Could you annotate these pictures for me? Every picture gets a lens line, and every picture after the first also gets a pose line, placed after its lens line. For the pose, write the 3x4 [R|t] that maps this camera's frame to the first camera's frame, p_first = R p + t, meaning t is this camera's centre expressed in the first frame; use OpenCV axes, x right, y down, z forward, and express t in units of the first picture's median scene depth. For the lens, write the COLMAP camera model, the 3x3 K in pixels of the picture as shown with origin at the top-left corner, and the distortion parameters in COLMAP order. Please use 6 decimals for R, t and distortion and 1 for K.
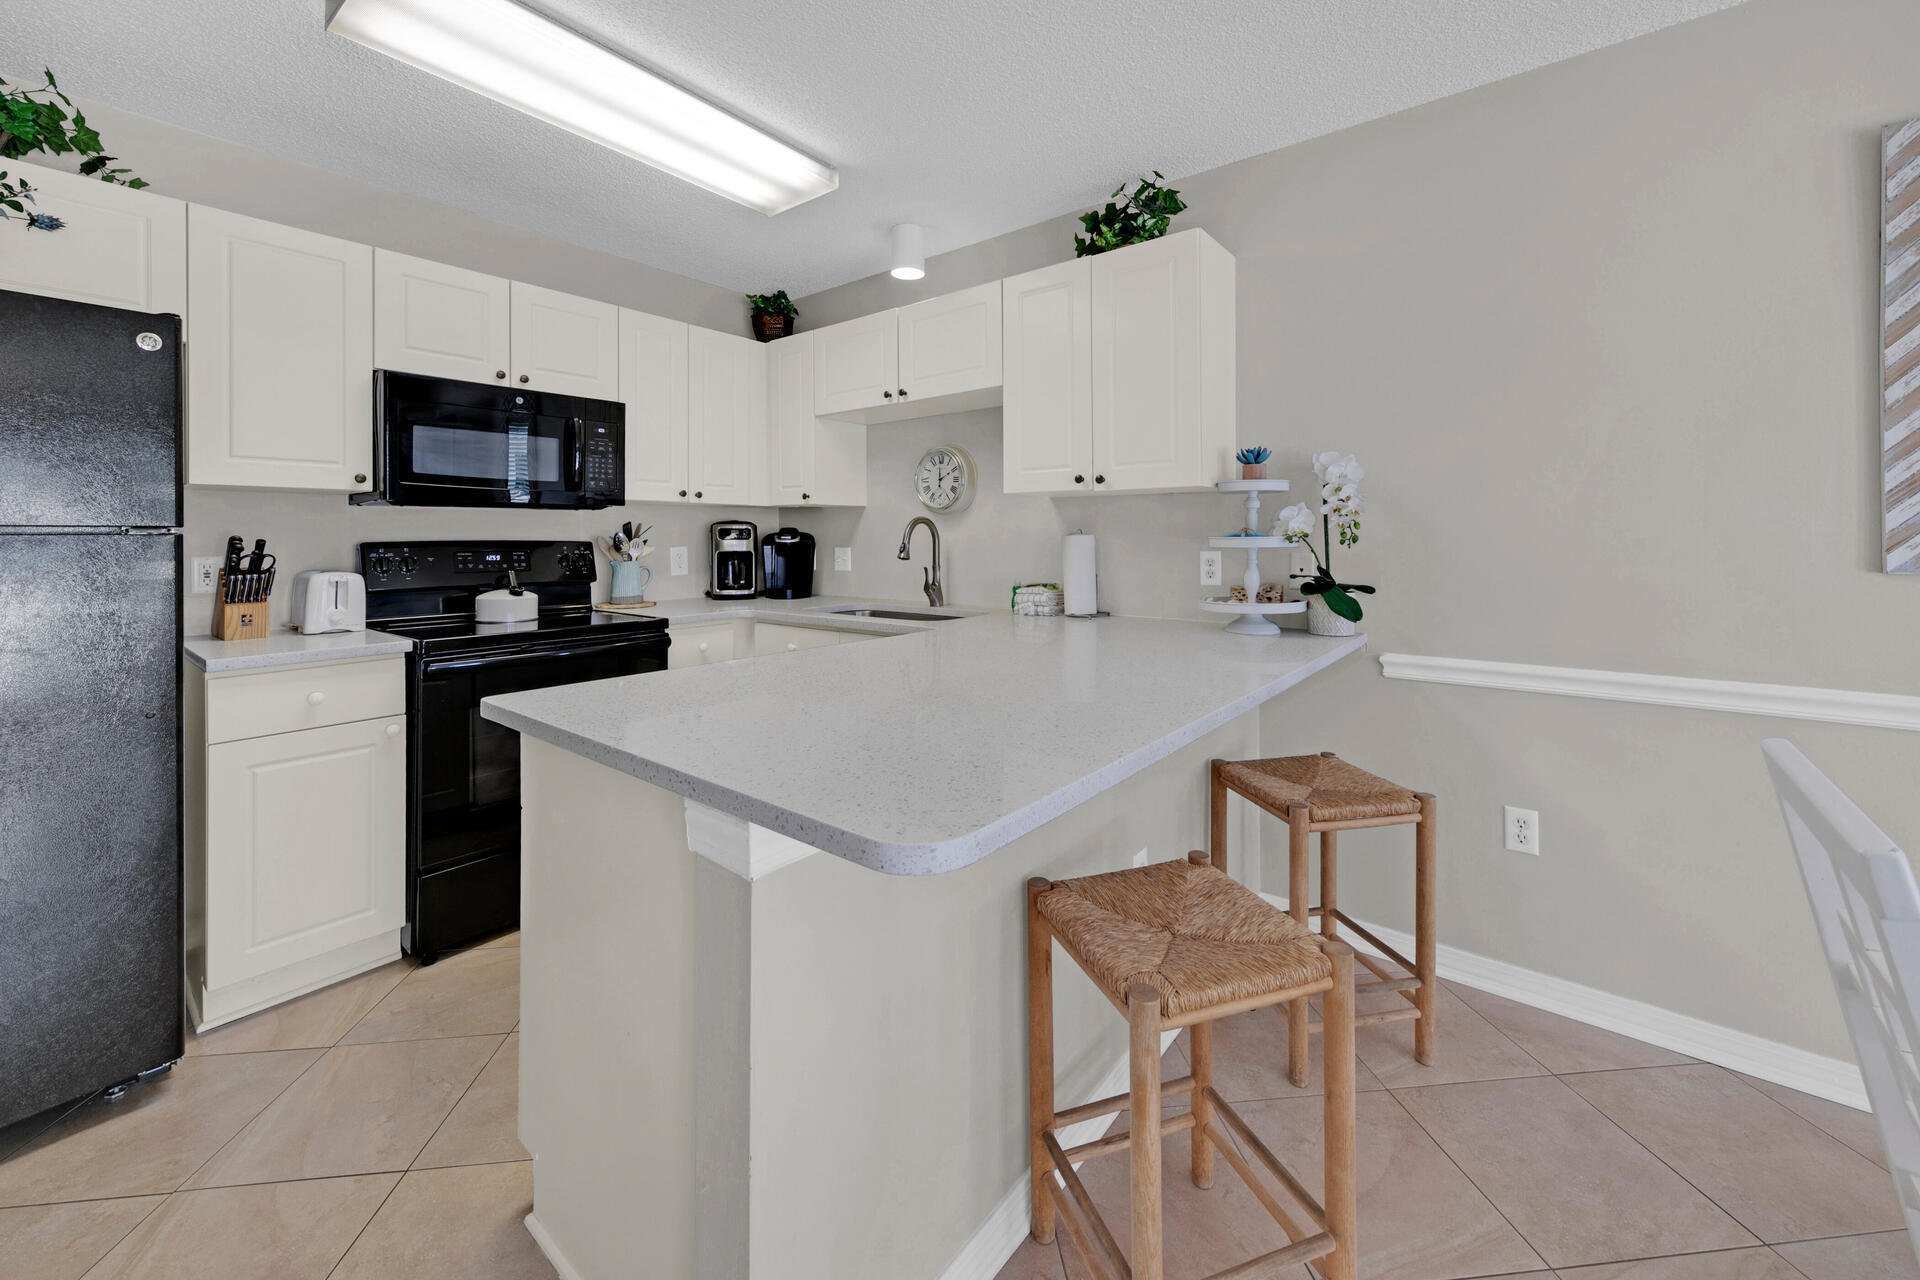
lens RADIAL K [[740.9, 0, 922.8], [0, 740.9, 537.2], [0, 0, 1]] dist [0.006764, -0.000332]
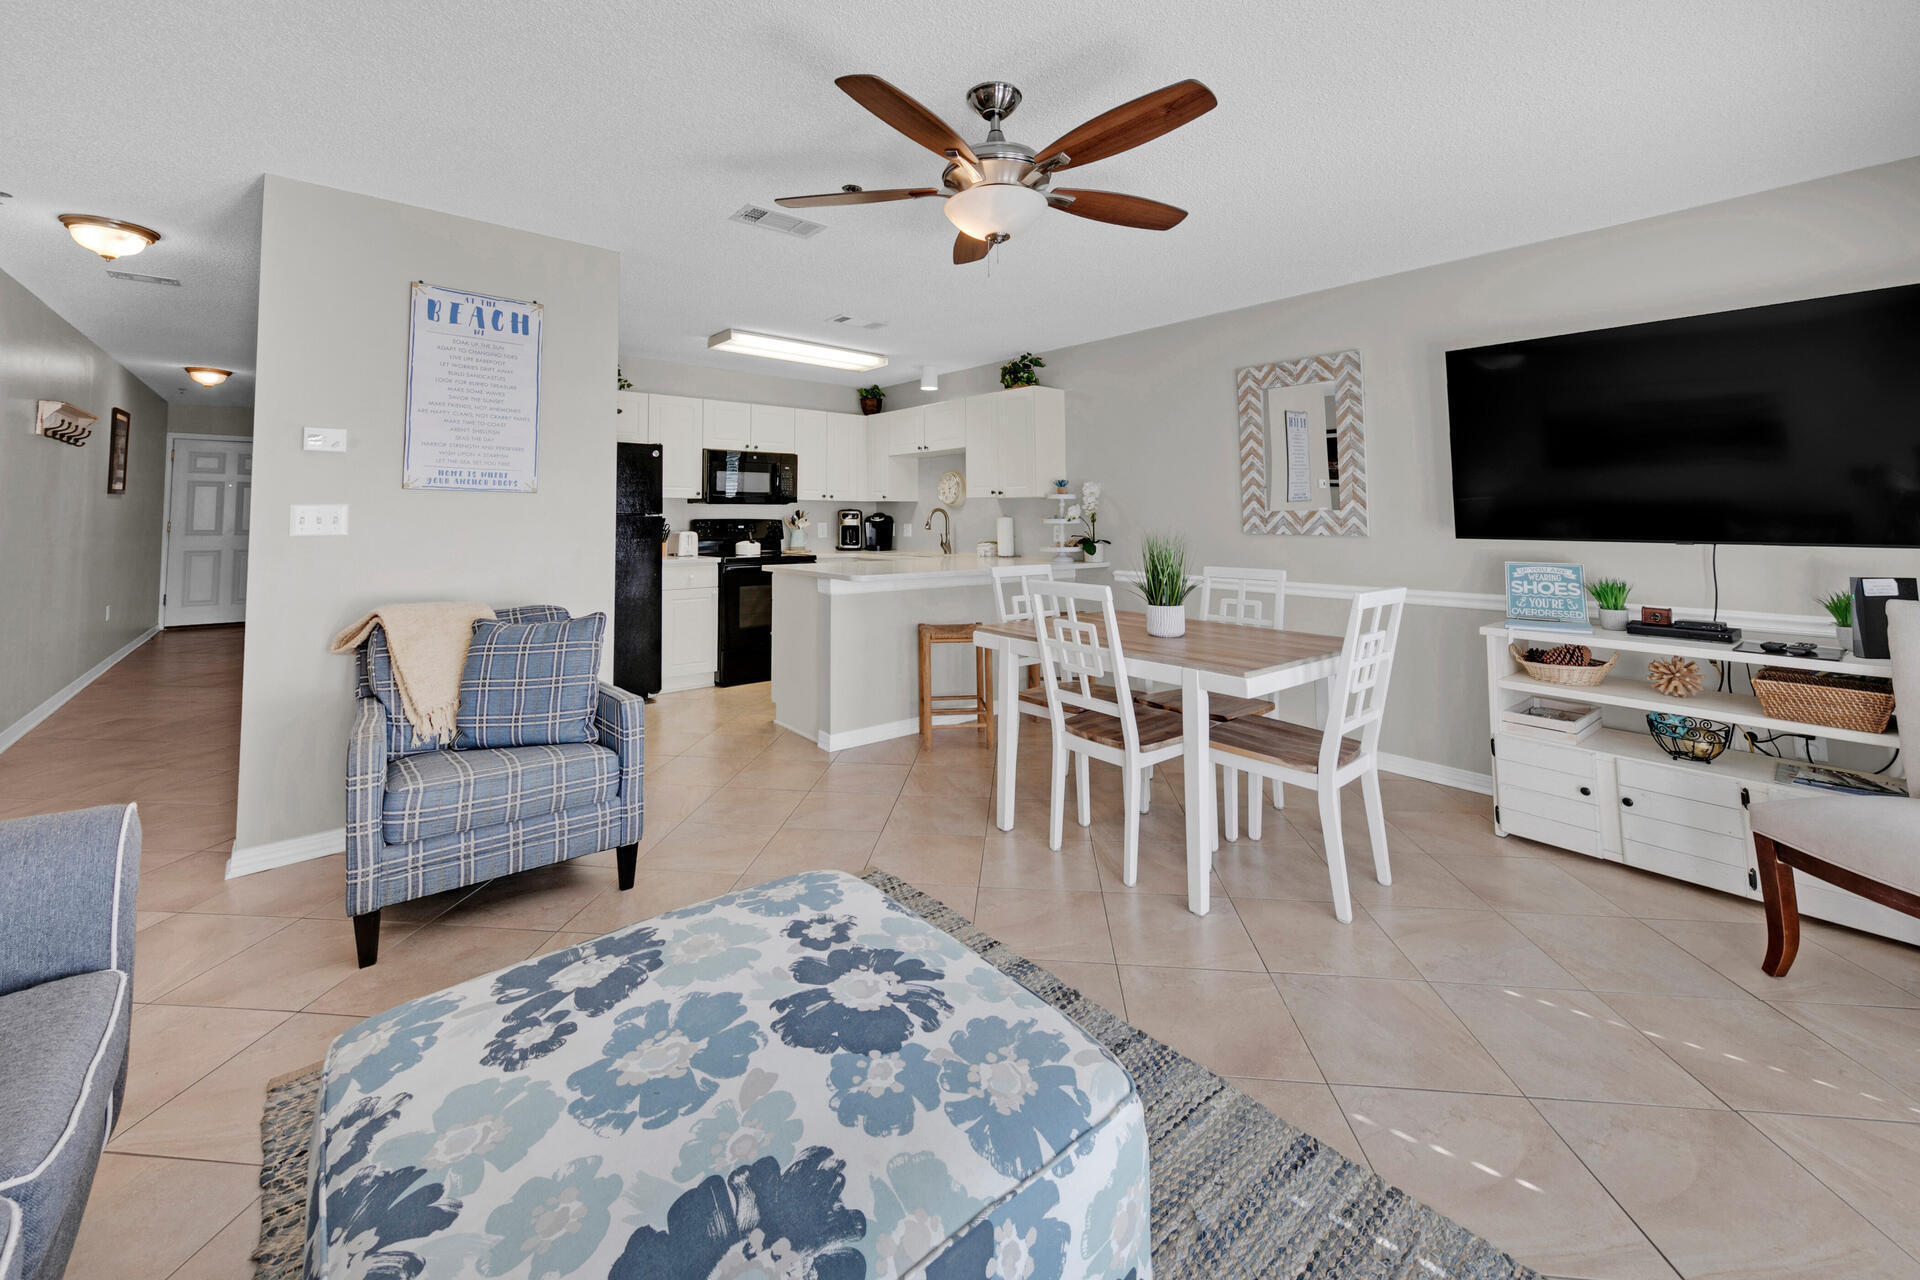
lens RADIAL K [[740.9, 0, 898.7], [0, 740.9, 464.8], [0, 0, 1]] dist [0.006764, -0.000332]
pose [[0.973797, -0.011730, -0.227116, 0.371952], [-0.004379, 0.997517, -0.070295, -0.003183], [0.227377, 0.069448, 0.971327, -1.025243]]
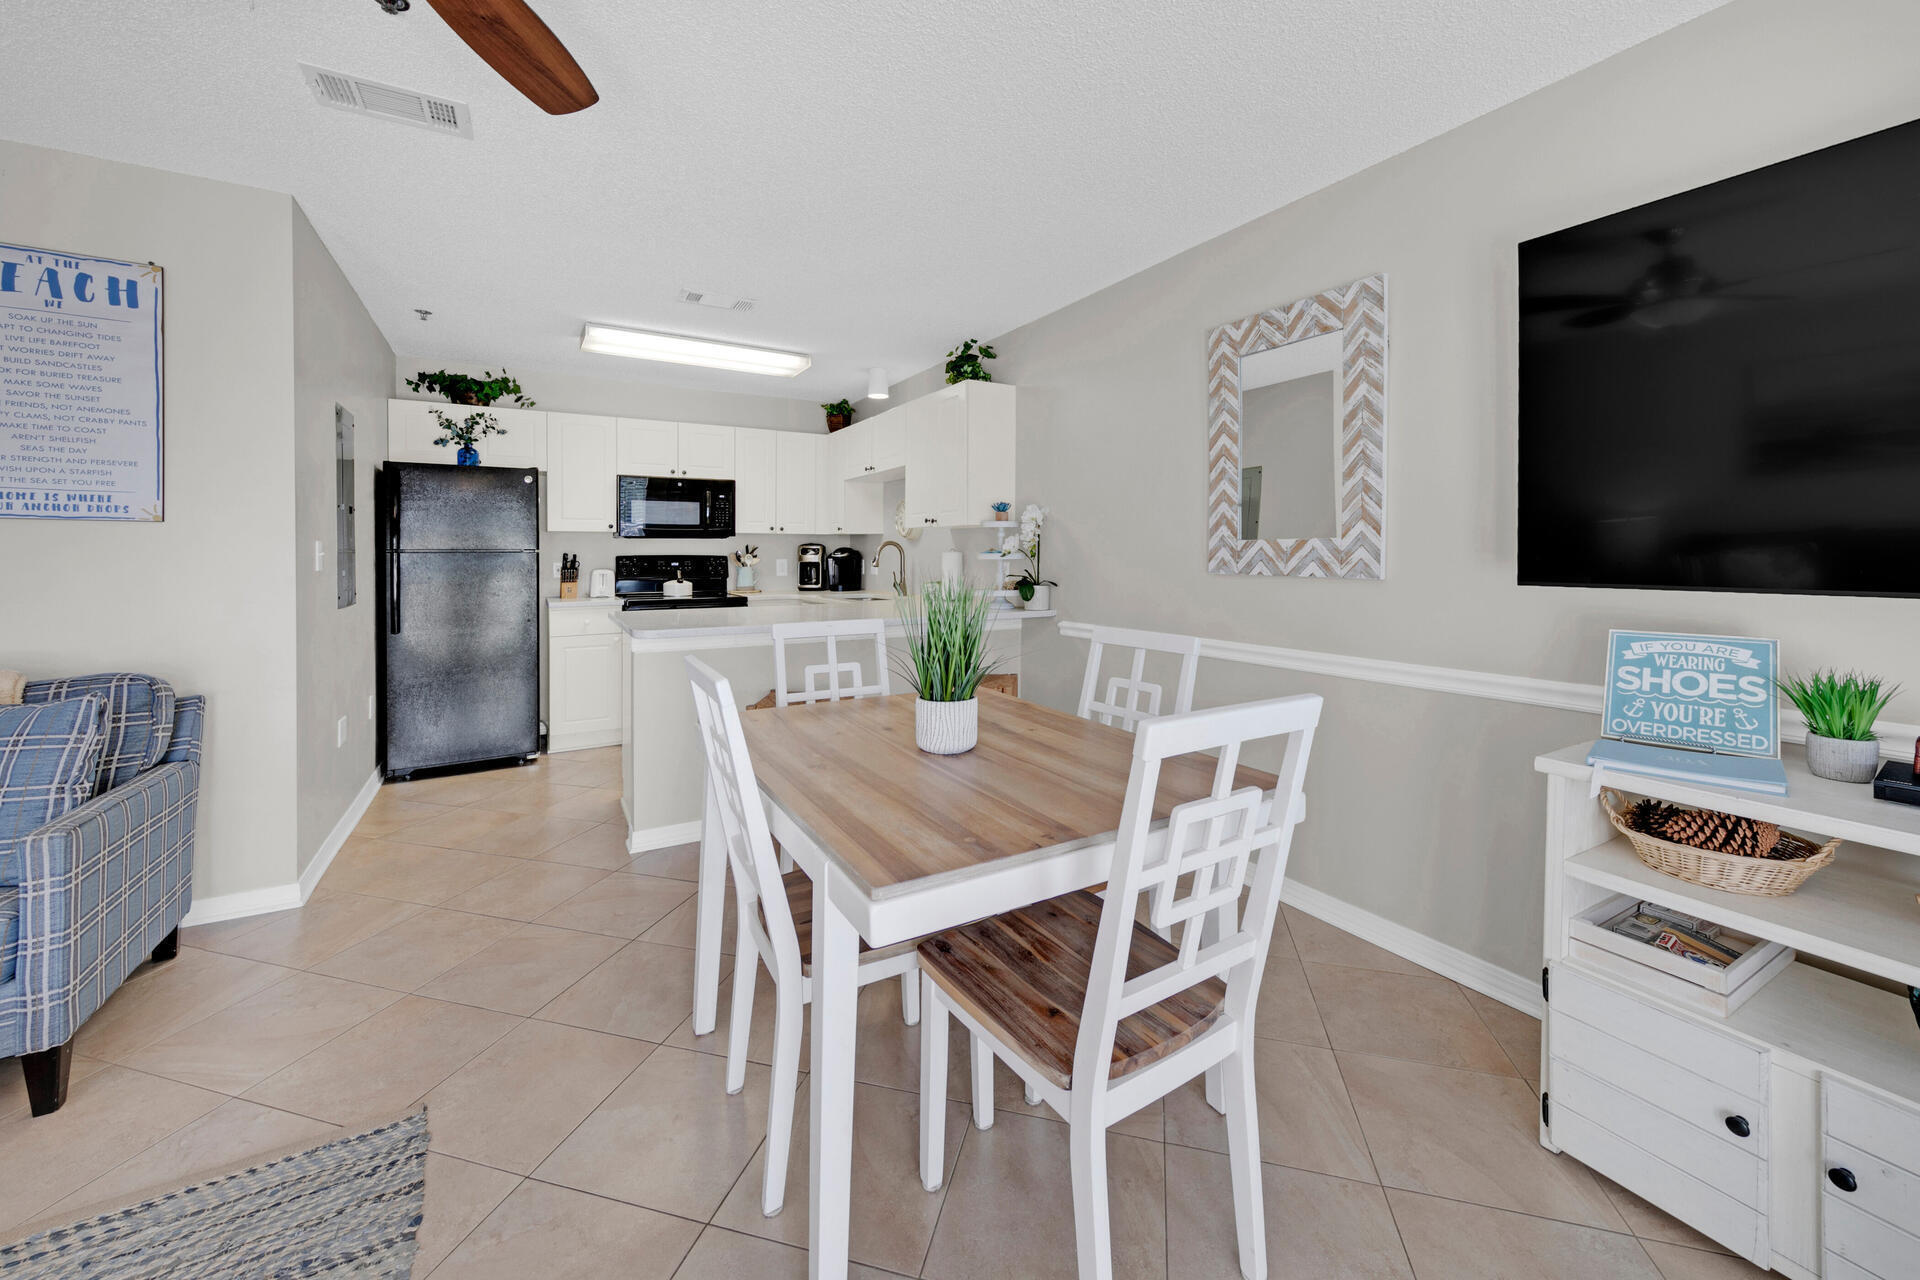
lens RADIAL K [[709.7, 0, 912.9], [0, 709.7, 564.3], [0, 0, 1]] dist [0.004847, -0.000069]
pose [[0.927881, 0.006103, -0.372826, 0.683077], [0.000115, 0.999861, 0.016654, -0.002371], [0.372876, -0.015496, 0.927752, -0.485940]]
